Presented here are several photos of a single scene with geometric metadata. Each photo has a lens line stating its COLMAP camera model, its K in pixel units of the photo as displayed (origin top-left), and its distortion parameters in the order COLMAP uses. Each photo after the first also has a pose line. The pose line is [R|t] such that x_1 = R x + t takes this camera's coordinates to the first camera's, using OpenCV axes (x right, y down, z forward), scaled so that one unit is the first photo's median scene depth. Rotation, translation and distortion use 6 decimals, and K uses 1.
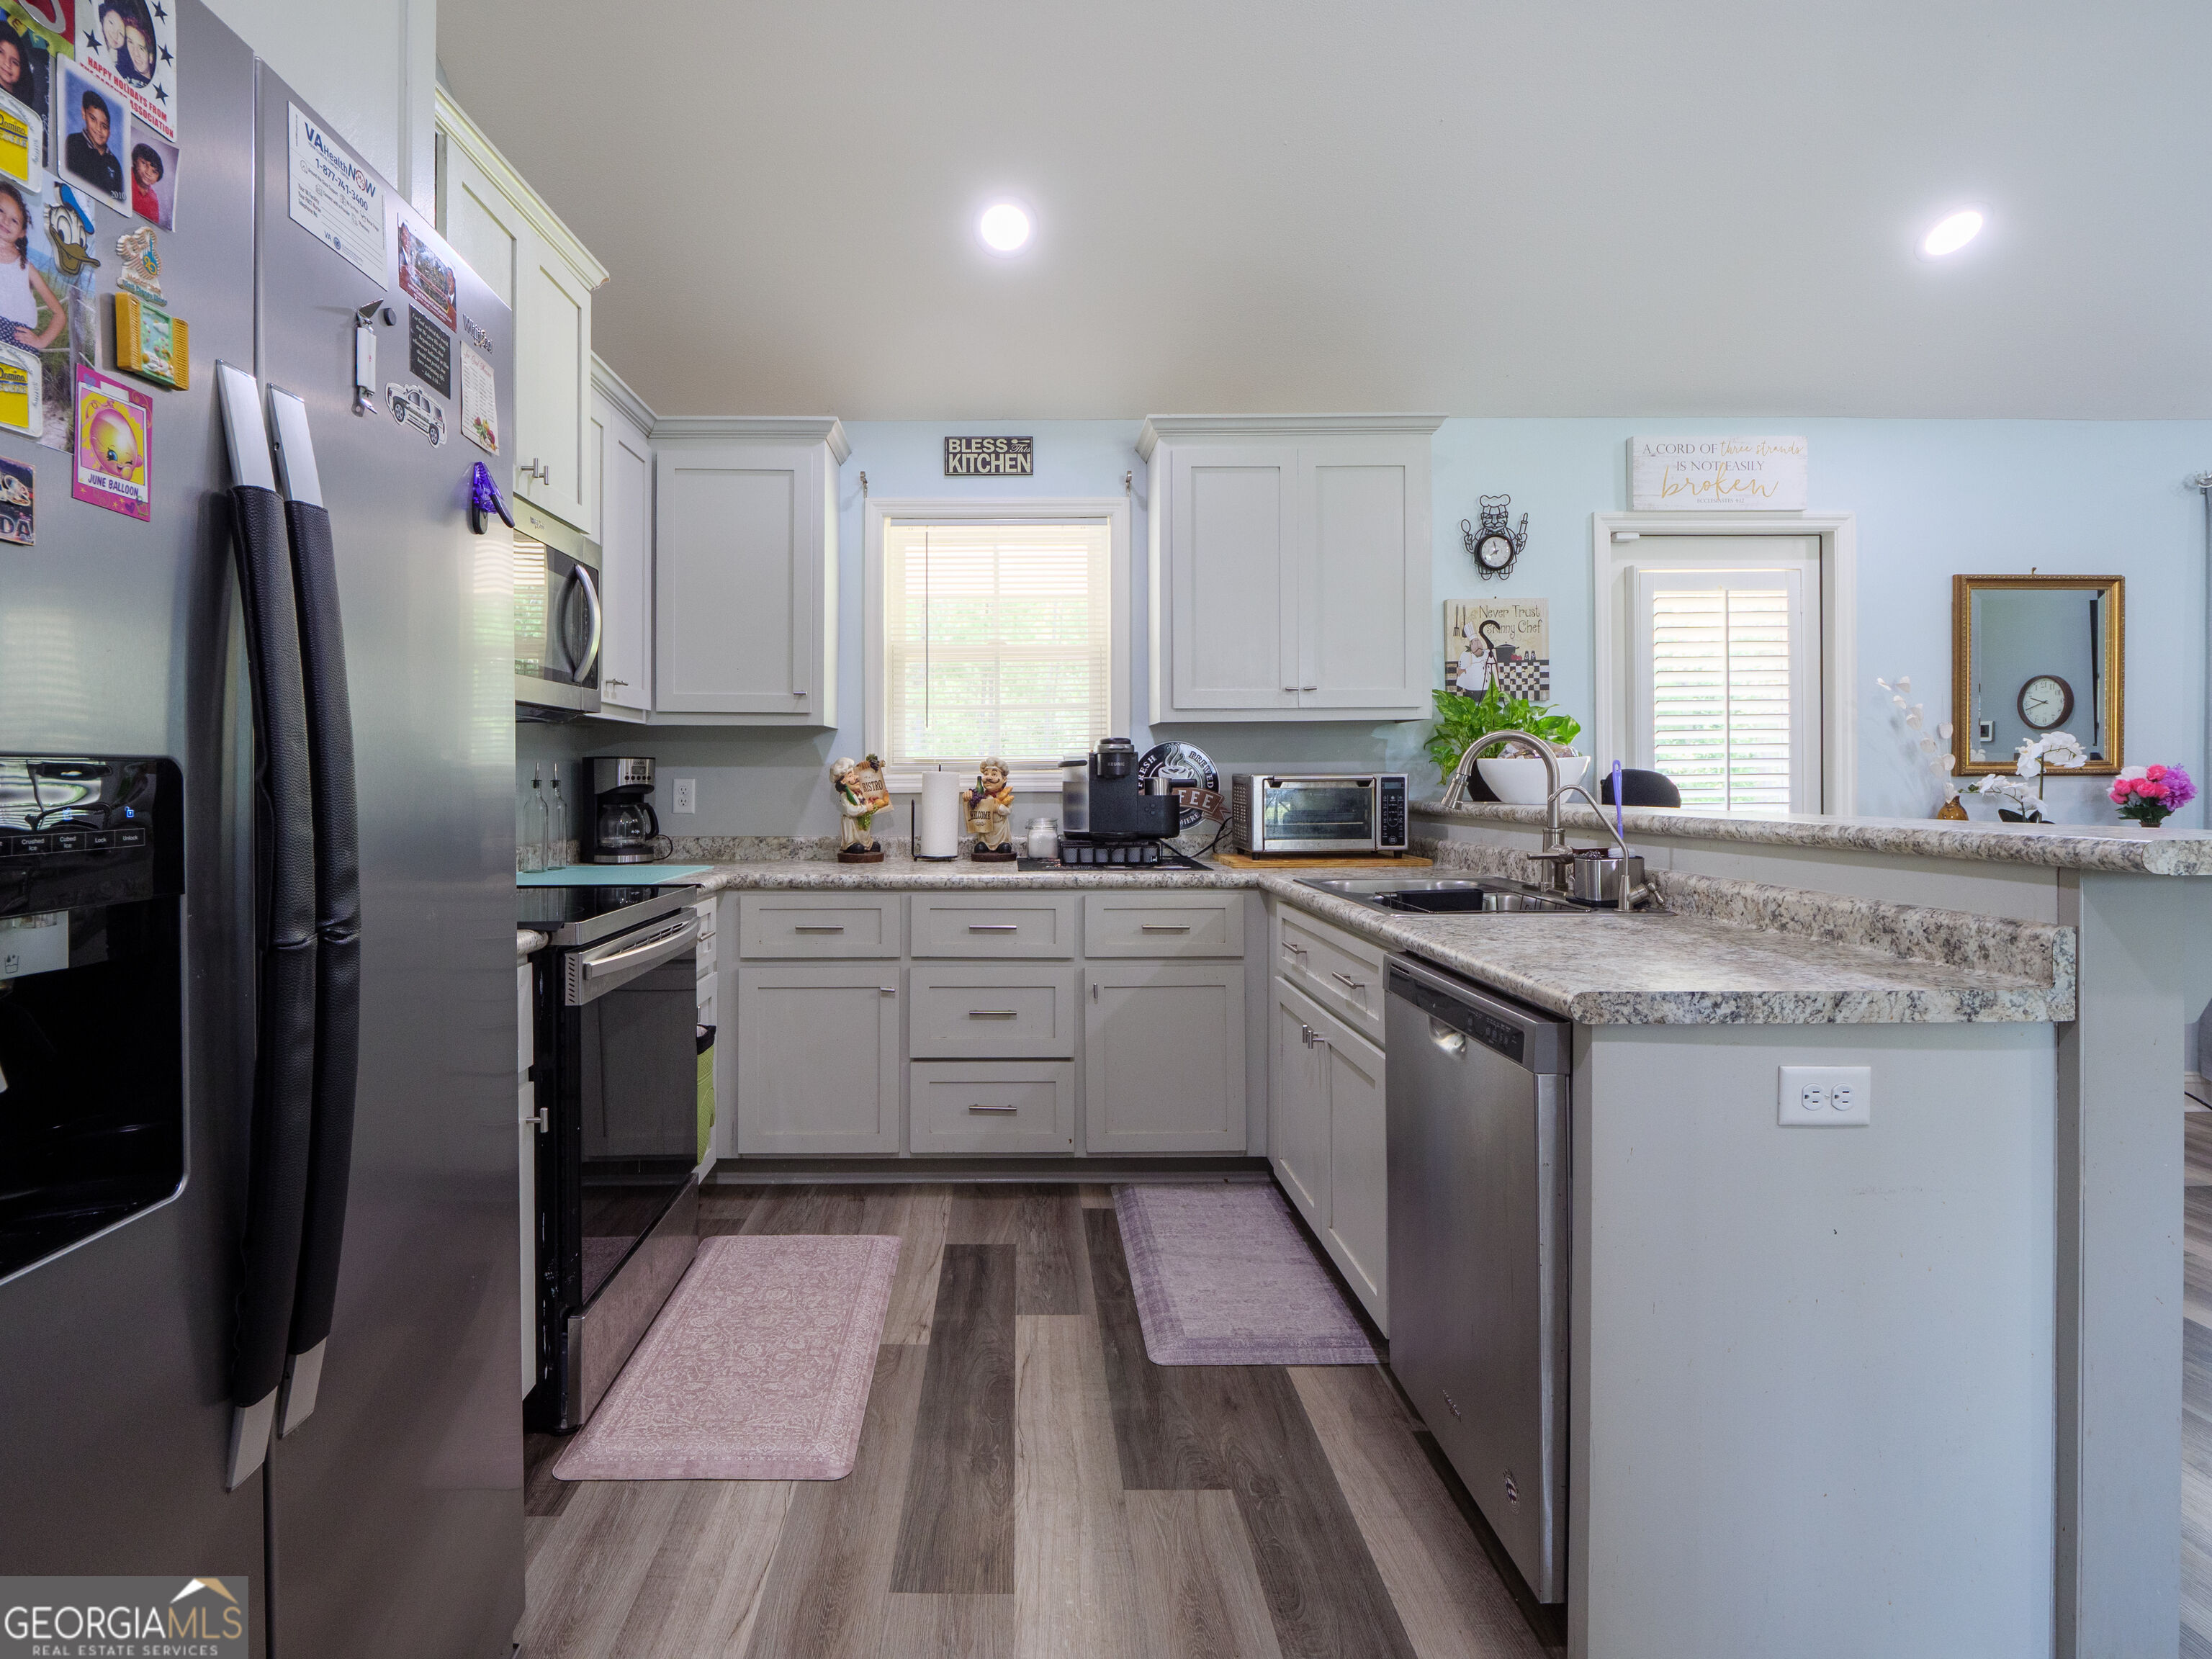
lens RADIAL K [[1095.0, 0, 1050.5], [0, 1095.0, 752.3], [0, 0, 1]] dist [-0.006765, -0.006745]
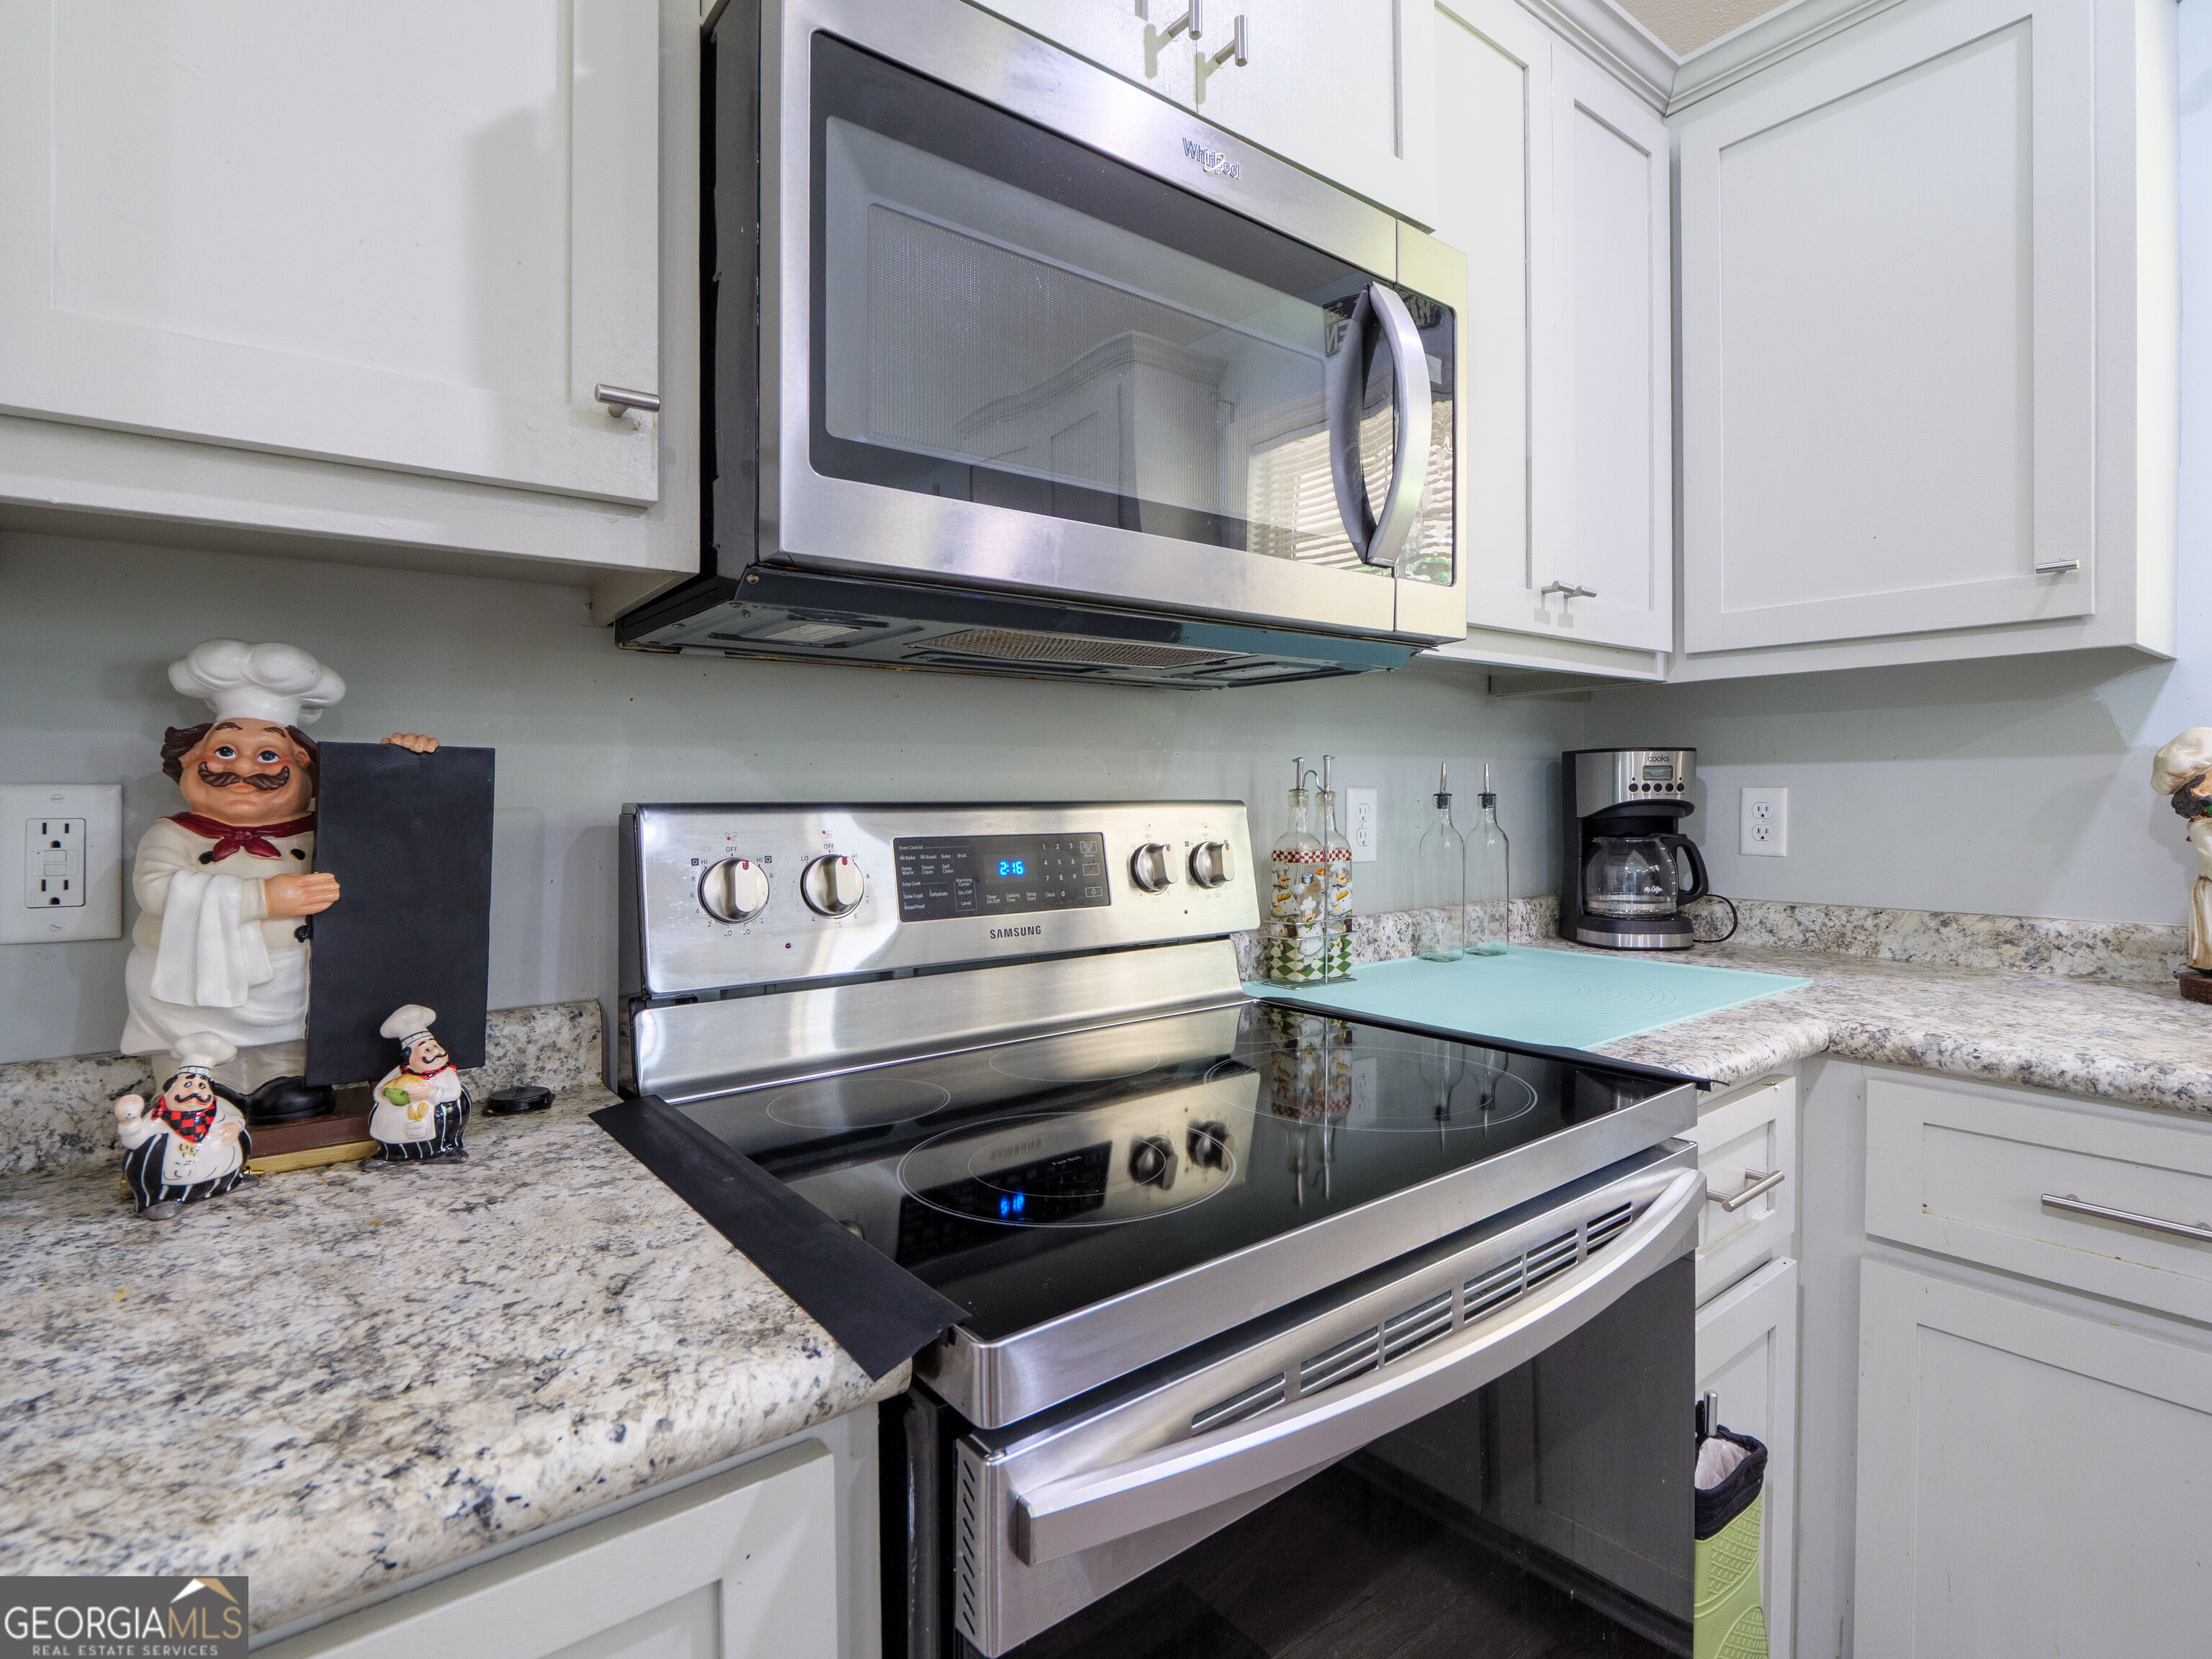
lens RADIAL K [[1095.0, 0, 1078.9], [0, 1095.0, 812.8], [0, 0, 1]] dist [-0.006765, -0.006745]
pose [[0.578686, 0.008039, -0.815511, -0.108971], [0.029561, 0.999088, 0.030826, 0.011199], [0.815015, -0.041946, 0.577920, 0.464396]]
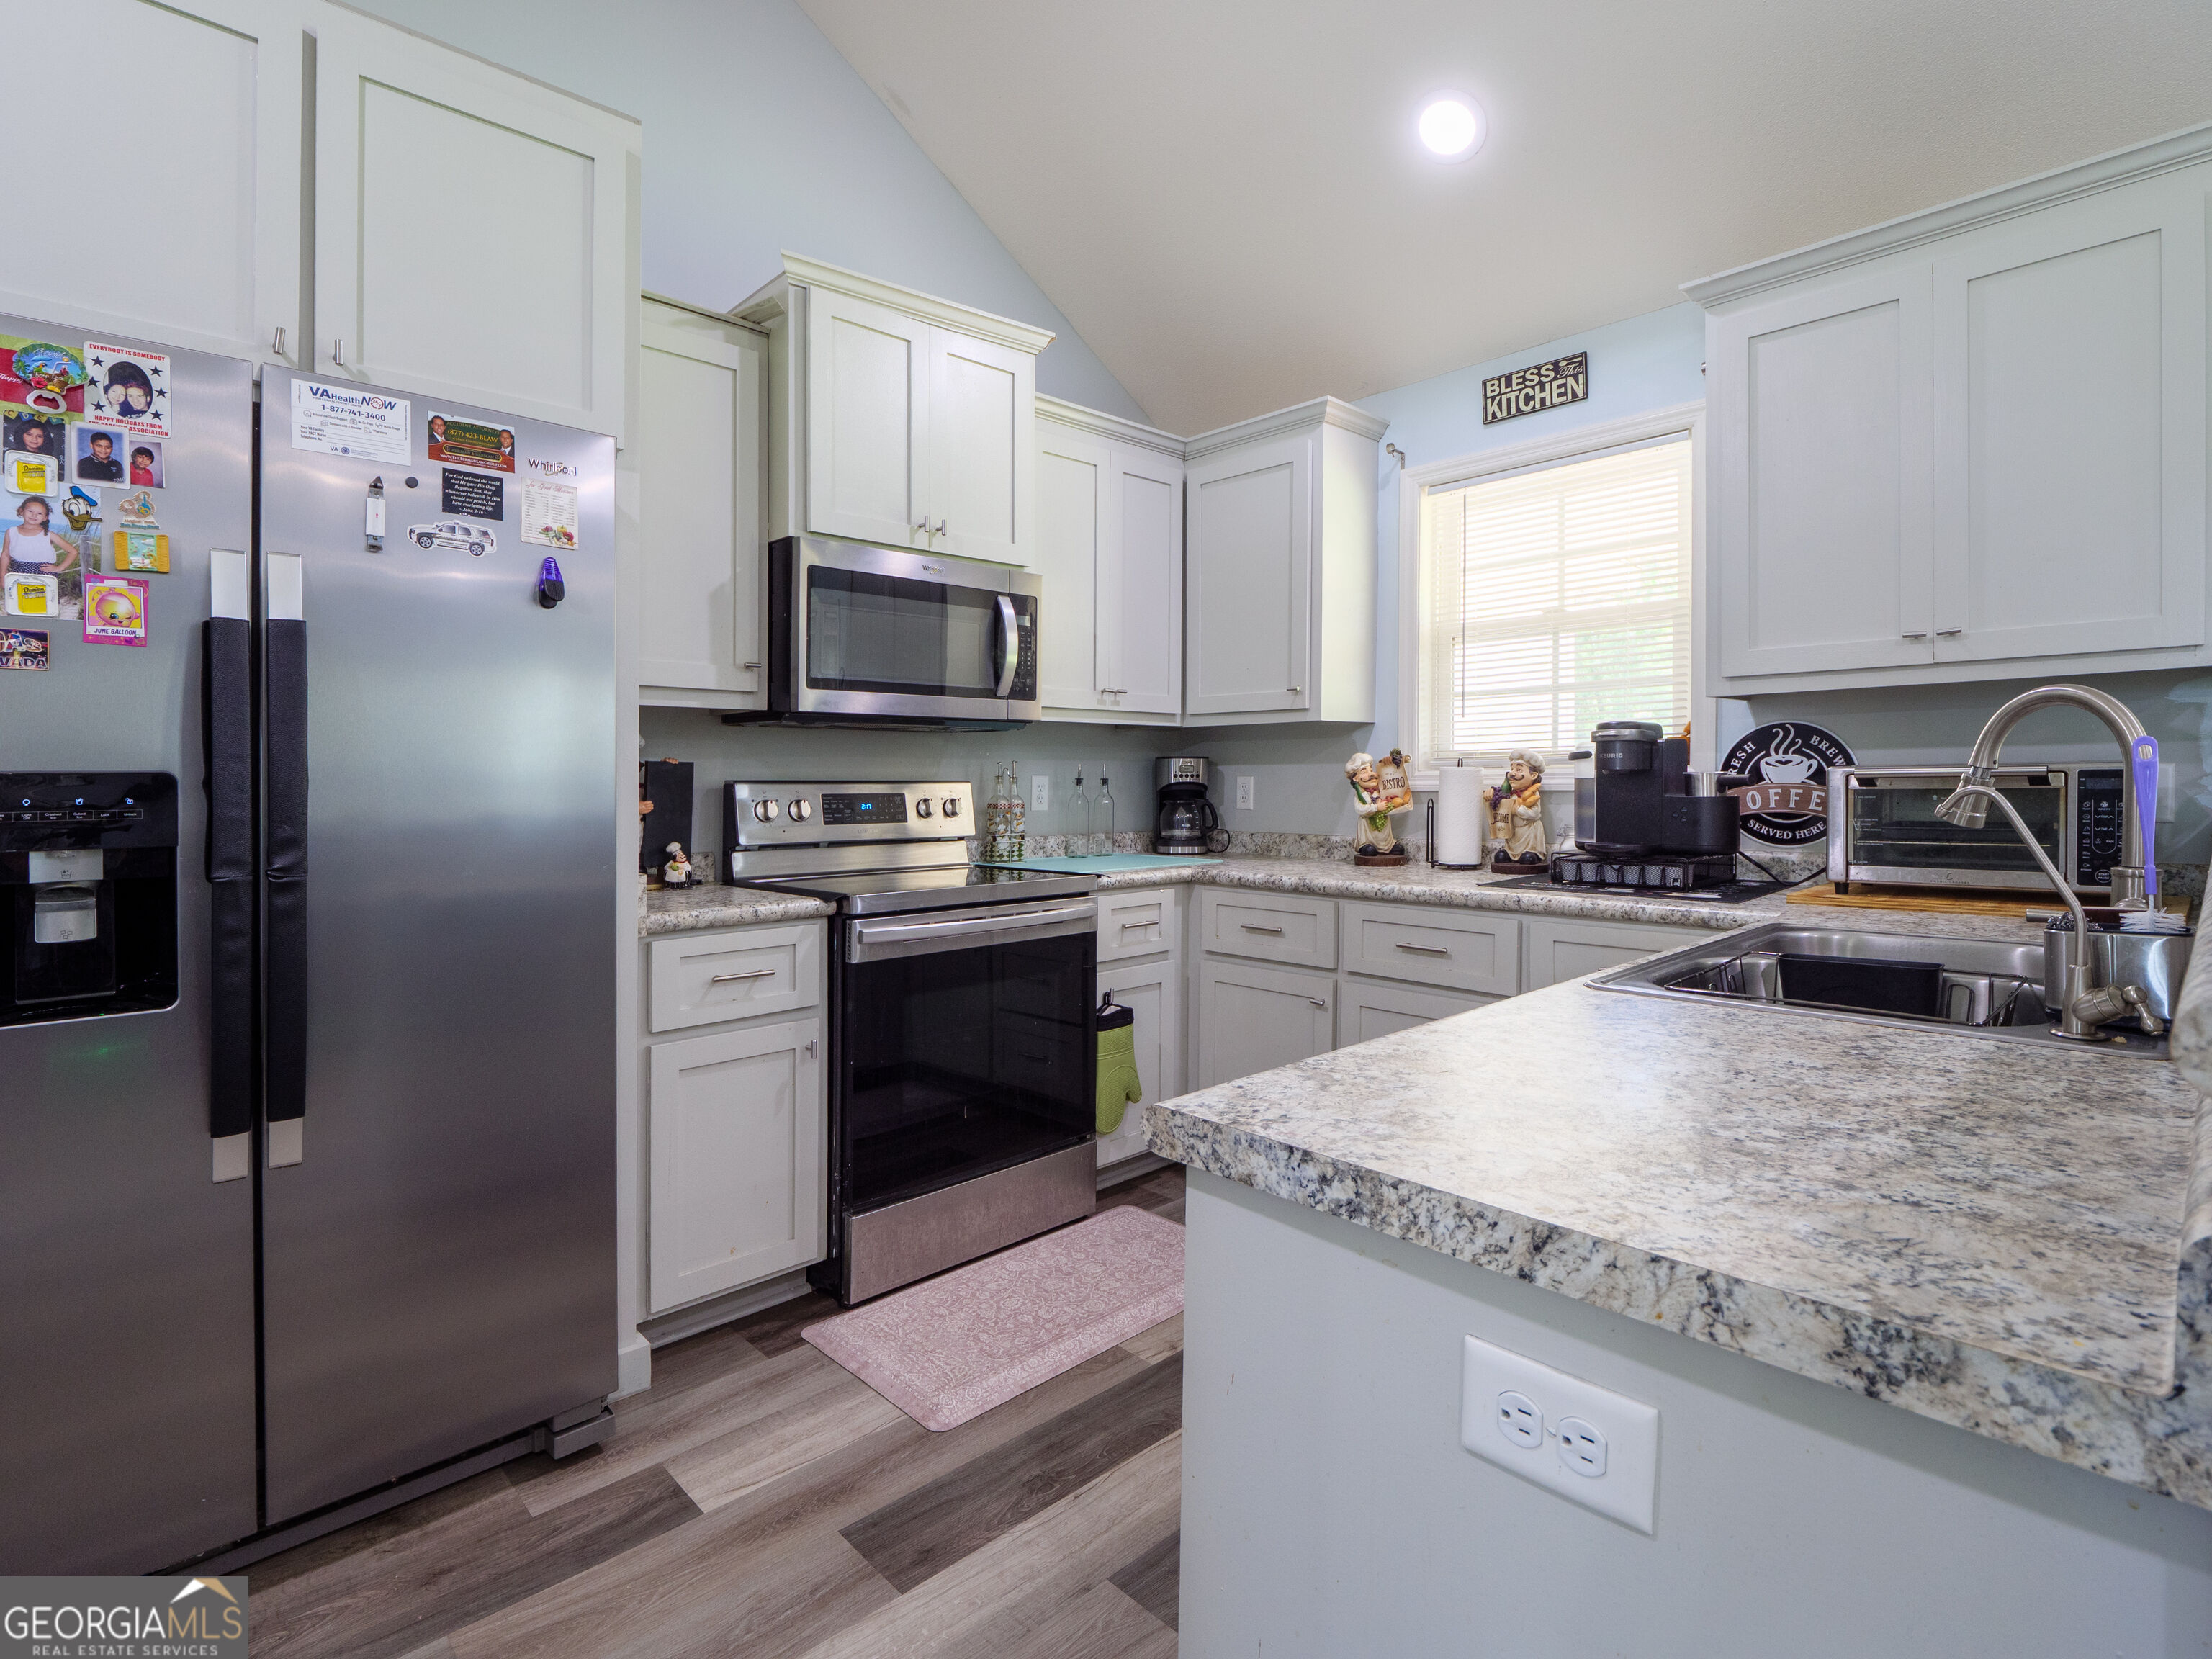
lens RADIAL K [[1095.0, 0, 1096.1], [0, 1095.0, 756.8], [0, 0, 1]] dist [-0.006765, -0.006745]
pose [[0.676979, -0.016273, -0.735823, 0.352428], [0.022765, 0.999740, -0.001166, 0.003906], [0.735651, -0.015961, 0.677173, 0.197272]]
